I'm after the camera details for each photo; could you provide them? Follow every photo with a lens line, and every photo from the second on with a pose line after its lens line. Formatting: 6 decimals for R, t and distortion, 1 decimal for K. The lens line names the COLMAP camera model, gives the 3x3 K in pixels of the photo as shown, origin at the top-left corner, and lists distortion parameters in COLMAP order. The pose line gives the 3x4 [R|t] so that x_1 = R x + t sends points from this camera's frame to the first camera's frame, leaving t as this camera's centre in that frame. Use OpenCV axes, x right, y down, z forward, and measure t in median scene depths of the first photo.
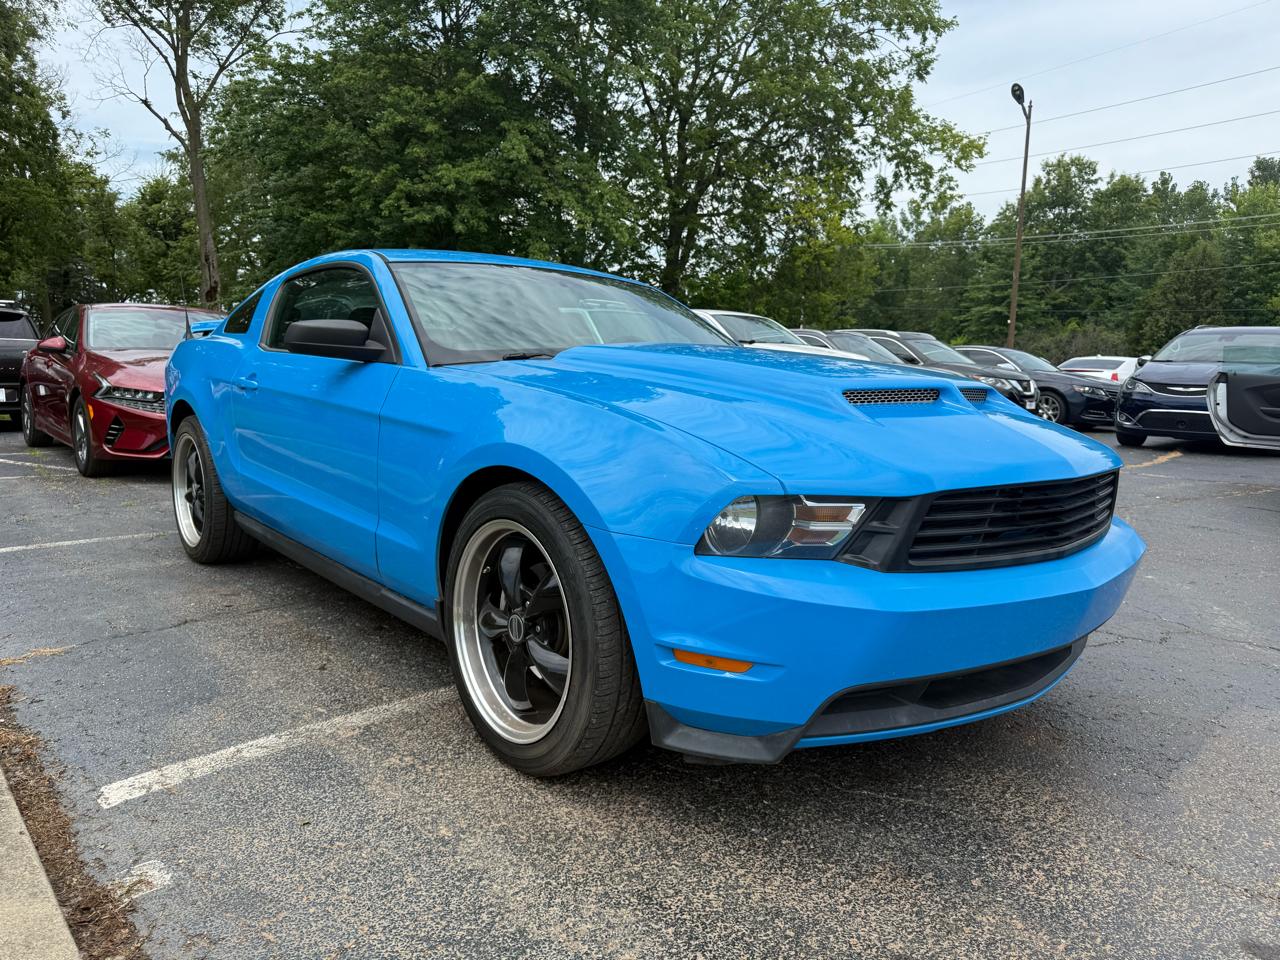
lens RADIAL K [[914.0, 0, 640.7], [0, 914.0, 475.2], [0, 0, 1]] dist [0.015824, -0.021897]
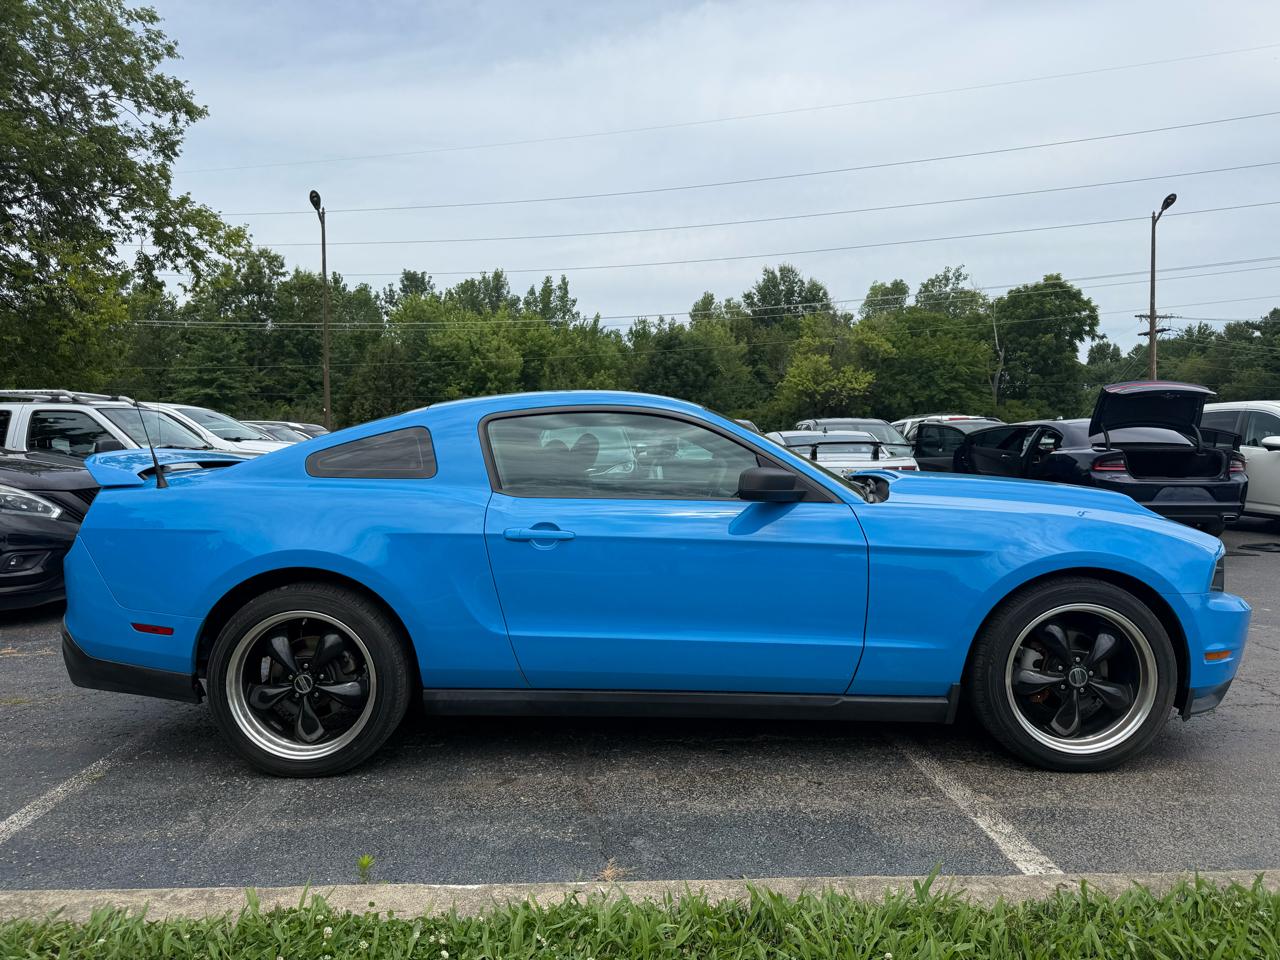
lens RADIAL K [[914.0, 0, 652.7], [0, 914.0, 453.3], [0, 0, 1]] dist [0.015824, -0.021897]
pose [[0.638630, -0.035111, 0.768713, -0.549034], [0.118090, 0.991597, -0.052815, -0.062263], [-0.760399, 0.124506, 0.637410, 0.172444]]
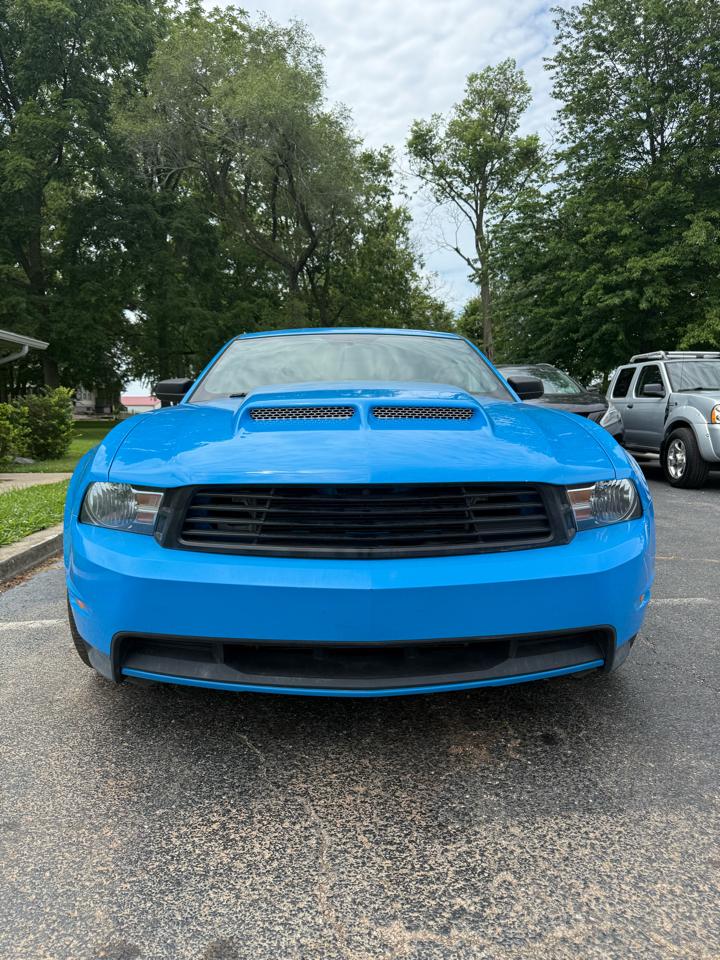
lens RADIAL K [[685.5, 0, 358.6], [0, 685.5, 479.2], [0, 0, 1]] dist [0.015824, -0.021897]
pose [[0.780917, 0.033896, -0.623714, 0.288153], [-0.055146, 0.998369, -0.014788, 0.003050], [0.622195, 0.045943, 0.781513, 0.114641]]
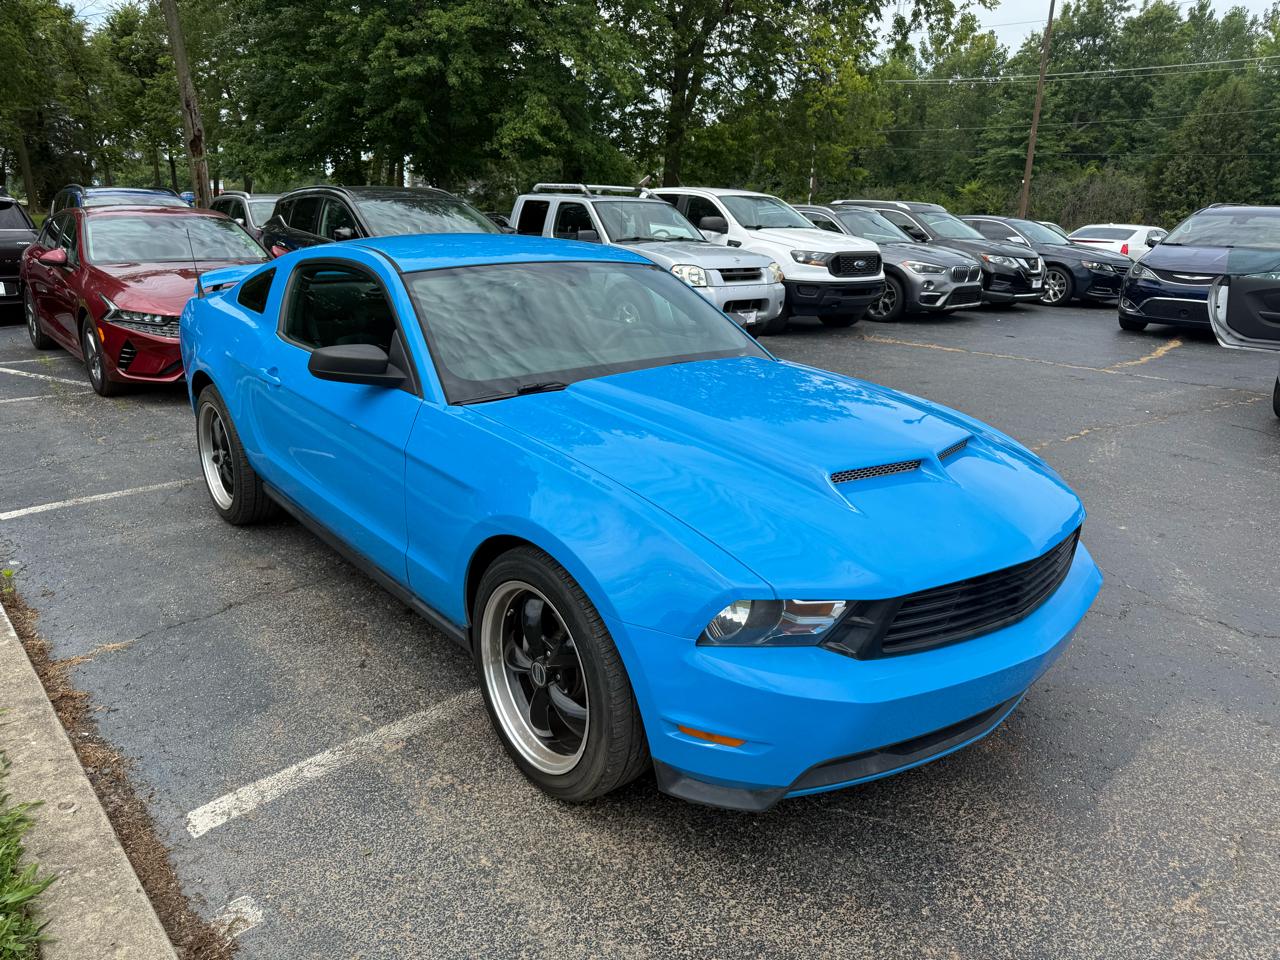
lens RADIAL K [[914.0, 0, 650.6], [0, 914.0, 474.8], [0, 0, 1]] dist [0.015824, -0.021897]
pose [[0.999976, -0.003171, 0.006088, -0.001128], [0.002098, 0.985645, 0.168818, -0.086424], [-0.006536, -0.168801, 0.985628, -0.025676]]
